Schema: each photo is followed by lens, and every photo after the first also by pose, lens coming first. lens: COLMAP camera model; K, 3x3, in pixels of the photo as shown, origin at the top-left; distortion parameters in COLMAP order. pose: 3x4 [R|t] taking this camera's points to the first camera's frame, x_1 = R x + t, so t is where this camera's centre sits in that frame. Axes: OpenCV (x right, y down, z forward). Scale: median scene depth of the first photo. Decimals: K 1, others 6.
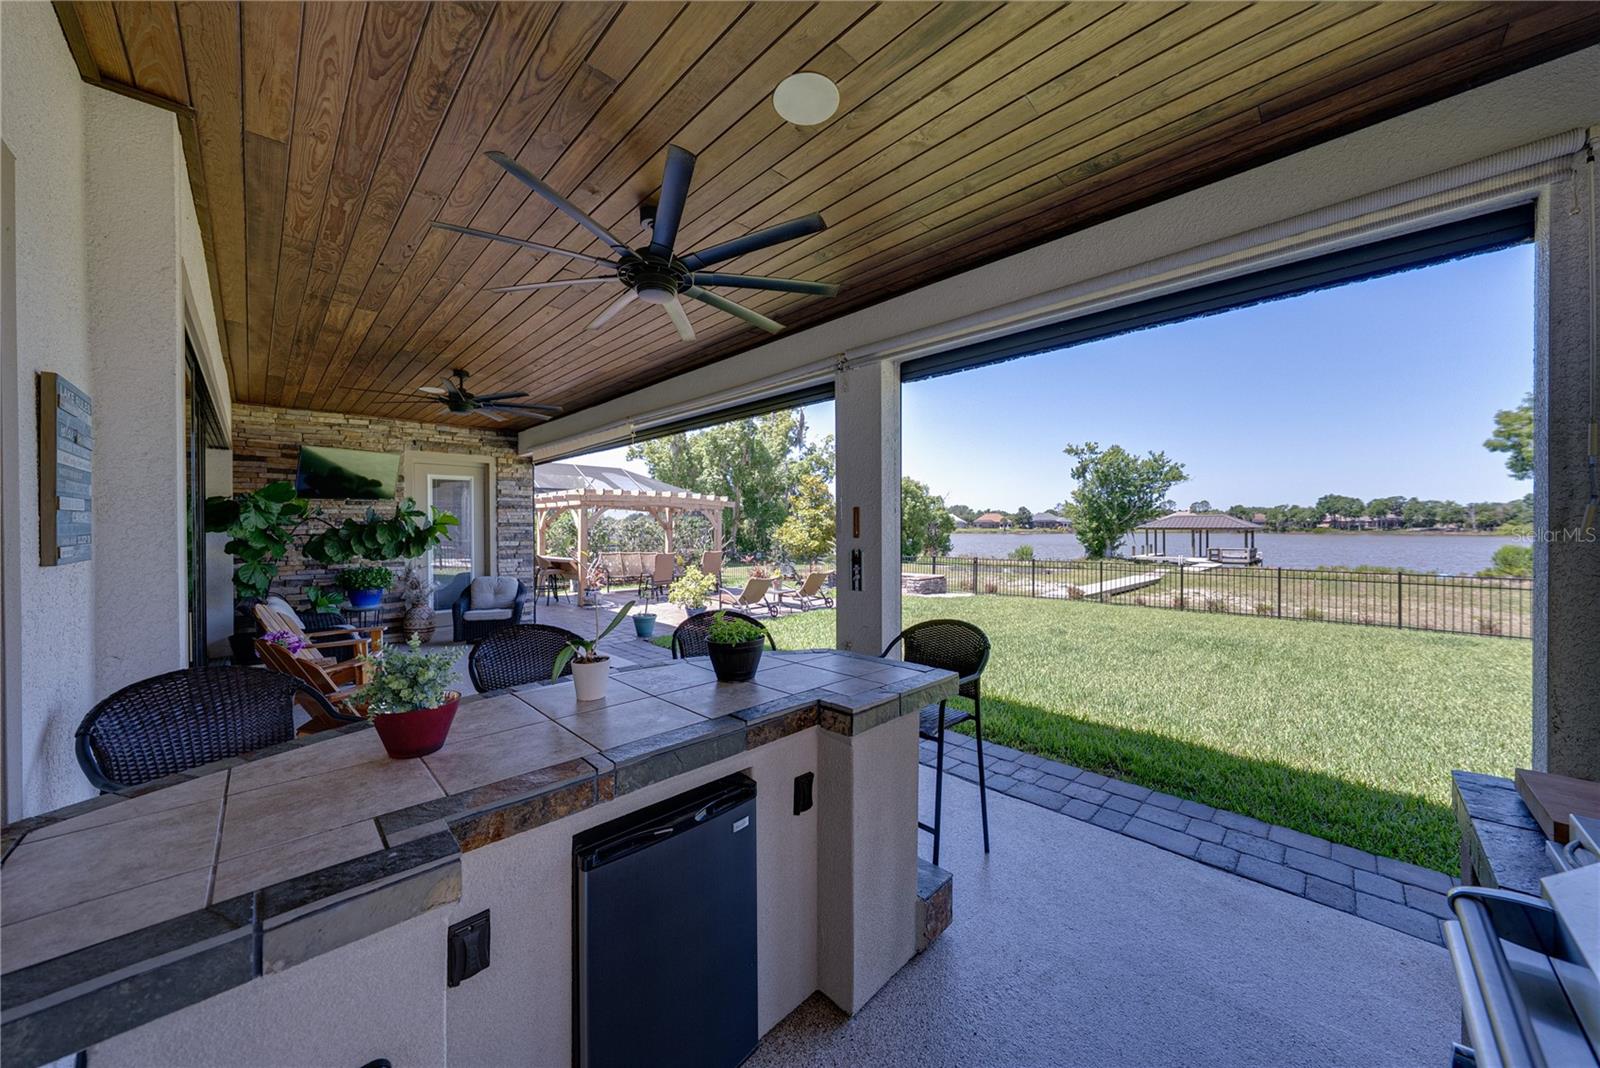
lens RADIAL K [[545.2, 0, 802.7], [0, 545.2, 528.6], [0, 0, 1]] dist [-0.001406, 0.000007]
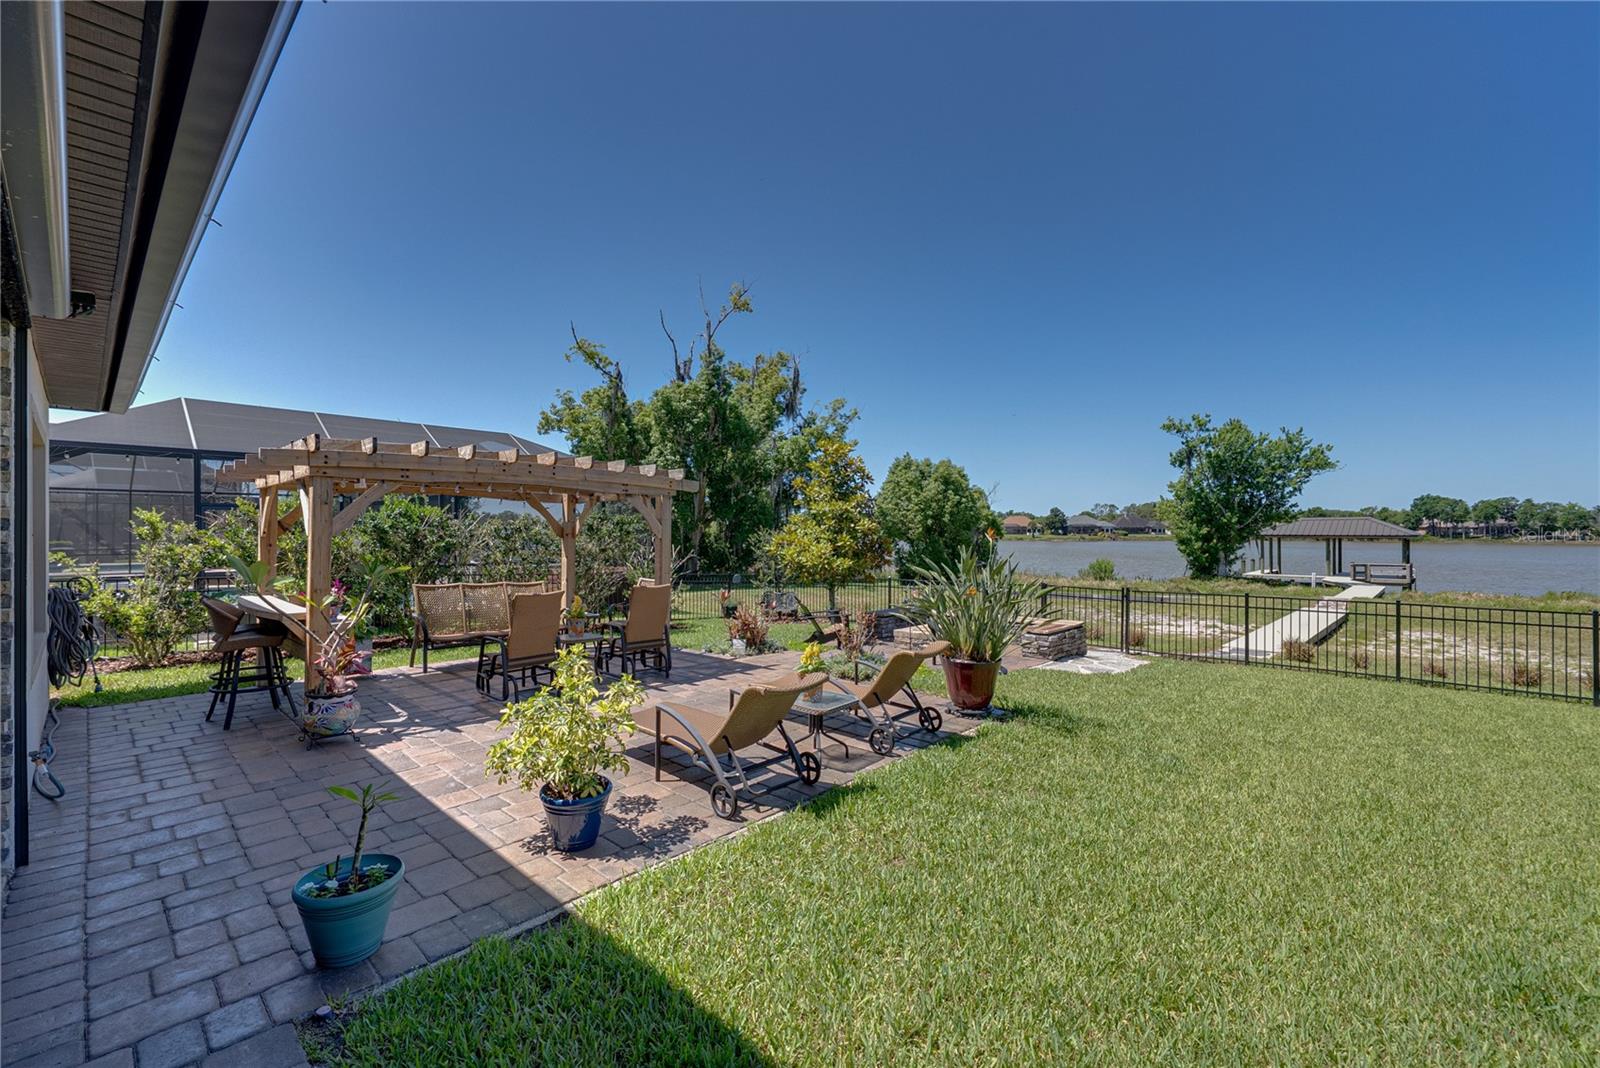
lens RADIAL K [[670.0, 0, 803.3], [0, 670.0, 528.7], [0, 0, 1]] dist [-0.000814, 0.000524]
pose [[0.999420, 0.004065, 0.033816, -0.046870], [-0.003808, 0.999963, -0.007663, -0.002230], [-0.033846, 0.007530, 0.999399, 0.364828]]
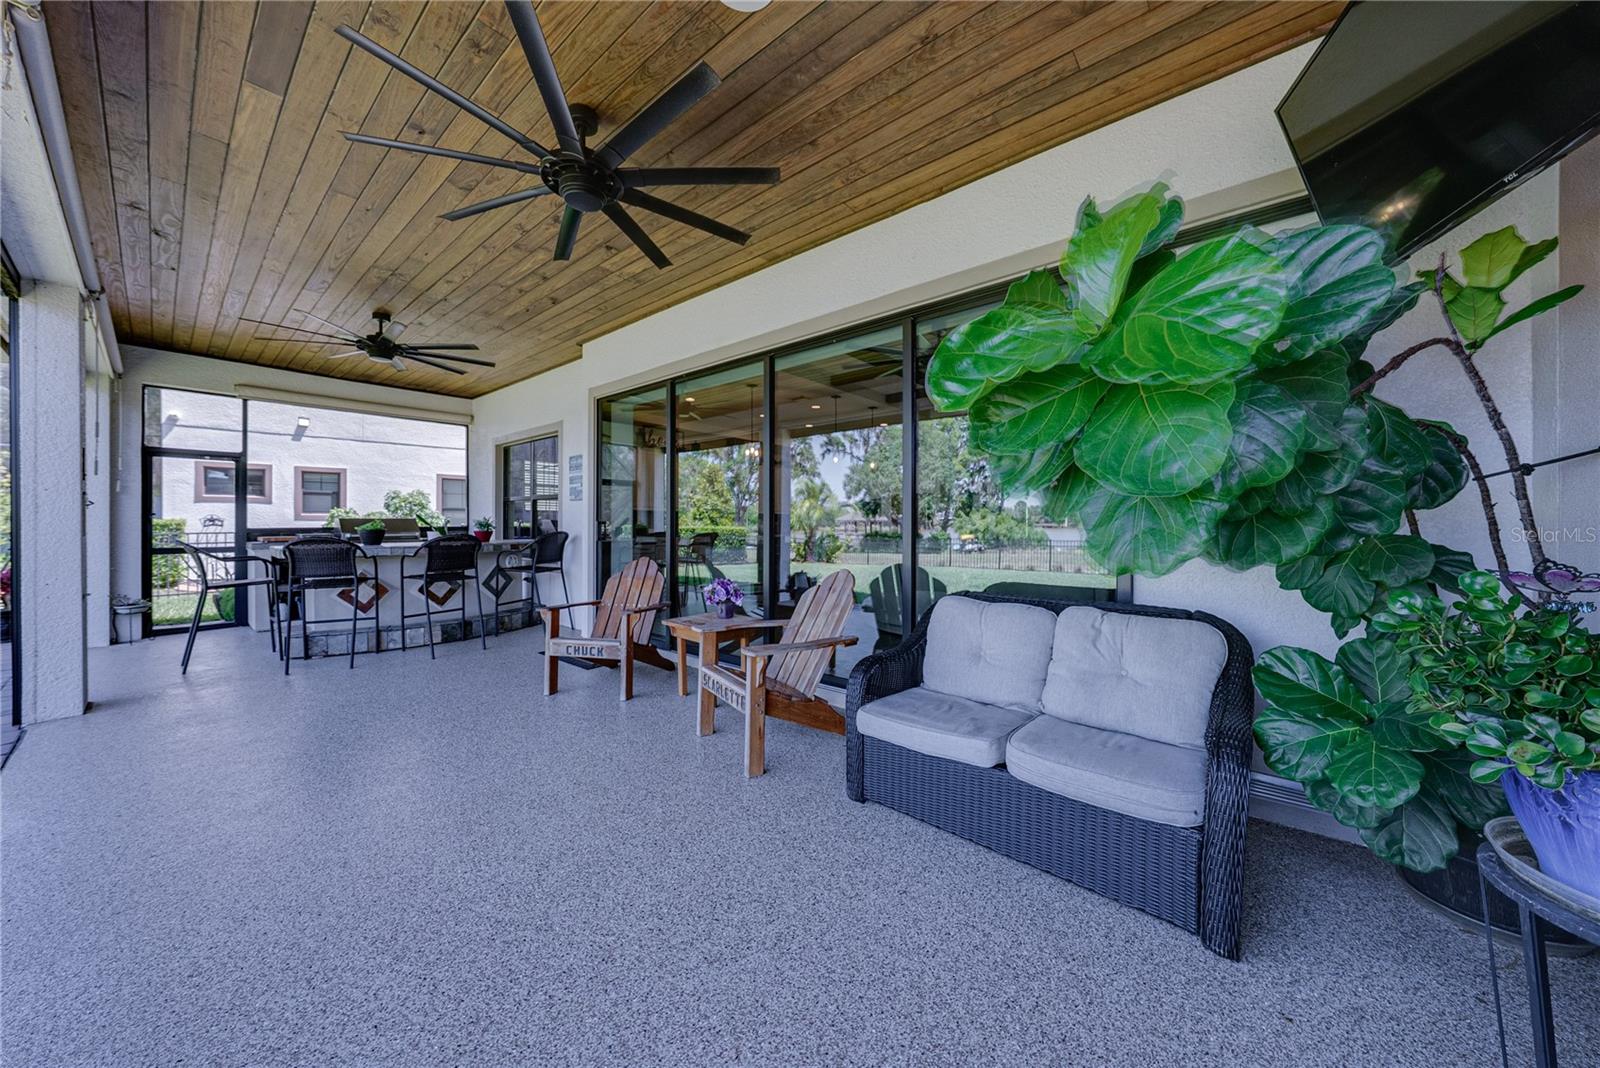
lens RADIAL K [[545.2, 0, 802.7], [0, 545.2, 528.6], [0, 0, 1]] dist [-0.001406, 0.000007]
pose [[-0.996722, 0.001907, -0.080885, -0.272260], [0.001059, 0.999944, 0.010525, 0.023401], [0.080900, 0.010405, -0.996668, 0.520781]]
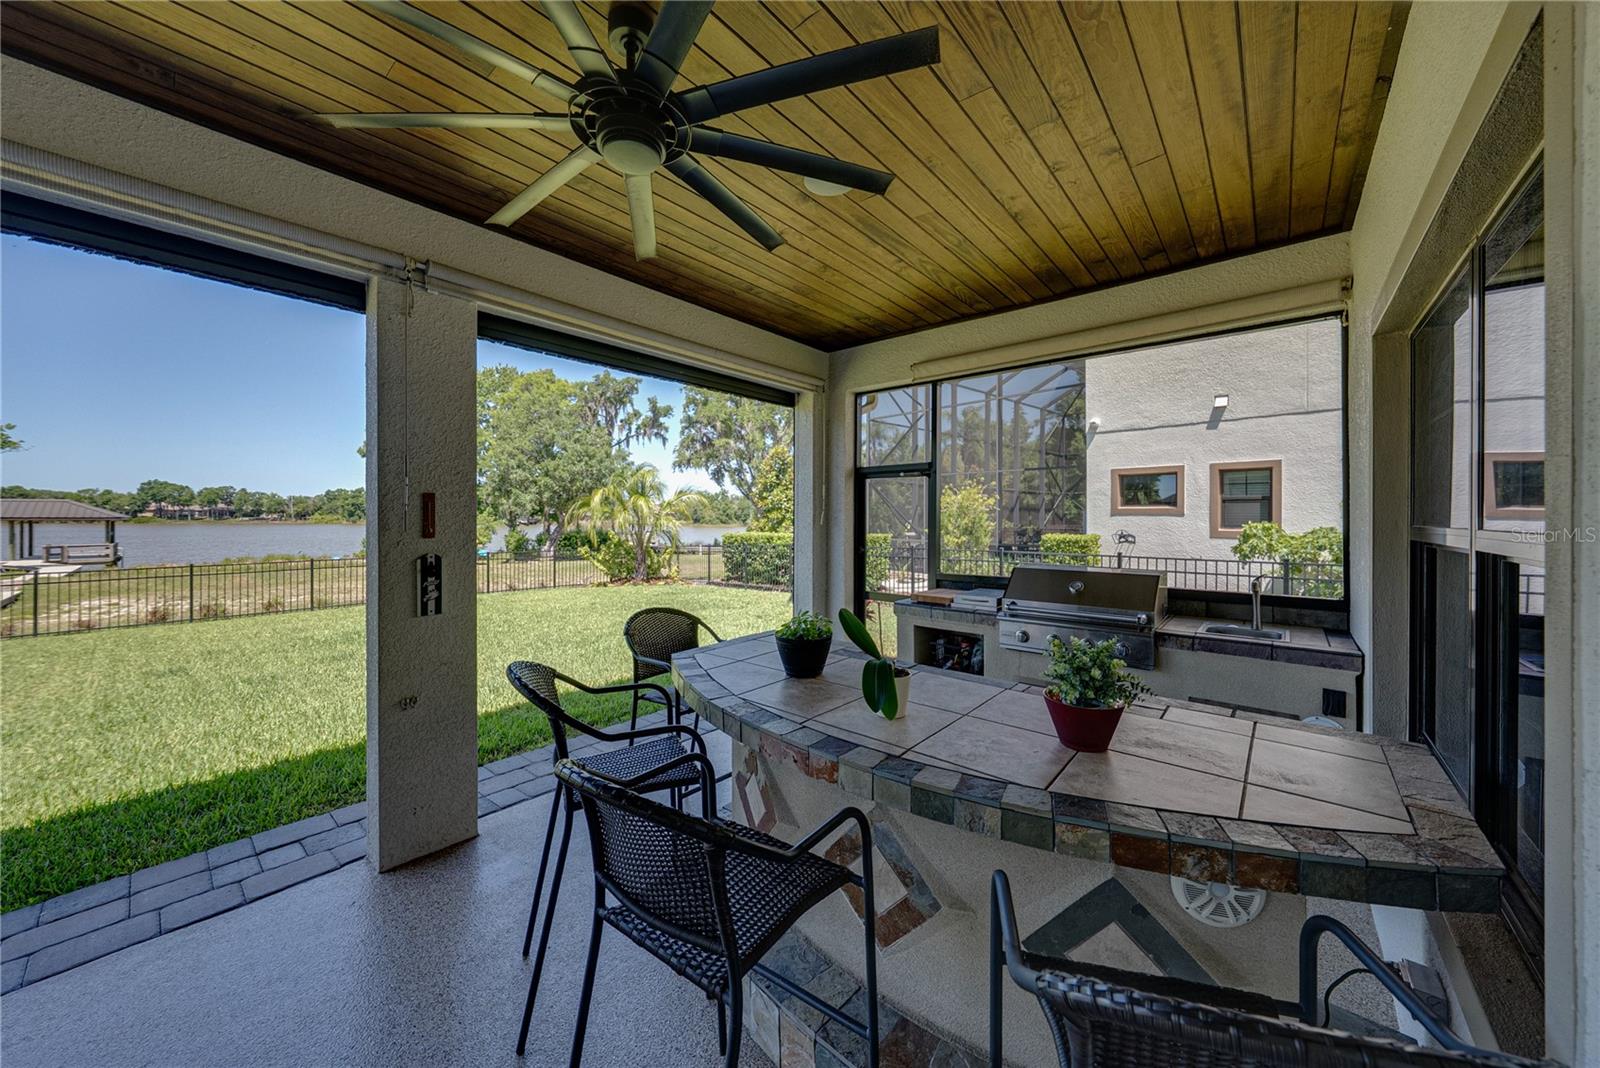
lens RADIAL K [[554.6, 0, 797.1], [0, 554.6, 518.4], [0, 0, 1]] dist [-0.000906, -0.000028]
pose [[-0.068907, -0.000321, 0.997623, -0.159475], [-0.000386, 1.000000, 0.000295, -0.002136], [-0.997623, -0.000364, -0.068907, 0.149428]]
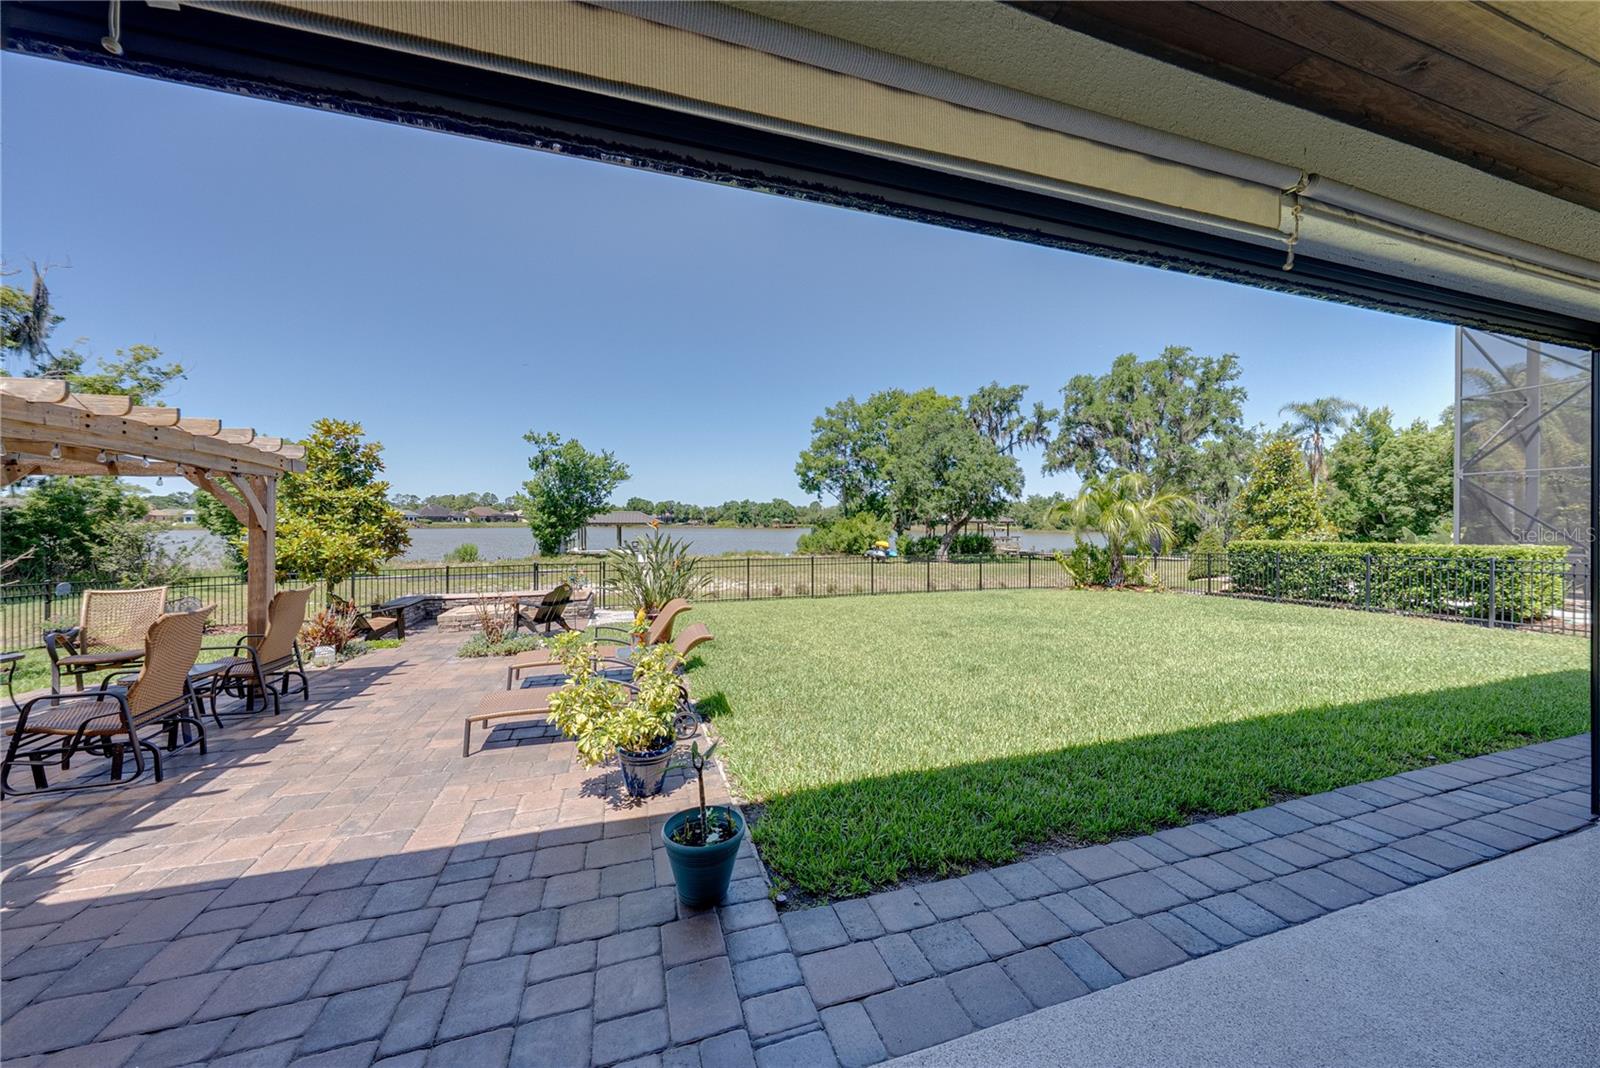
lens RADIAL K [[548.9, 0, 803.1], [0, 548.9, 522.7], [0, 0, 1]] dist [-0.000860, -0.000113]
pose [[0.460166, 0.001538, 0.887832, -0.287876], [-0.000991, 0.999999, -0.001219, -0.002987], [-0.887832, -0.000319, 0.460167, 0.441106]]
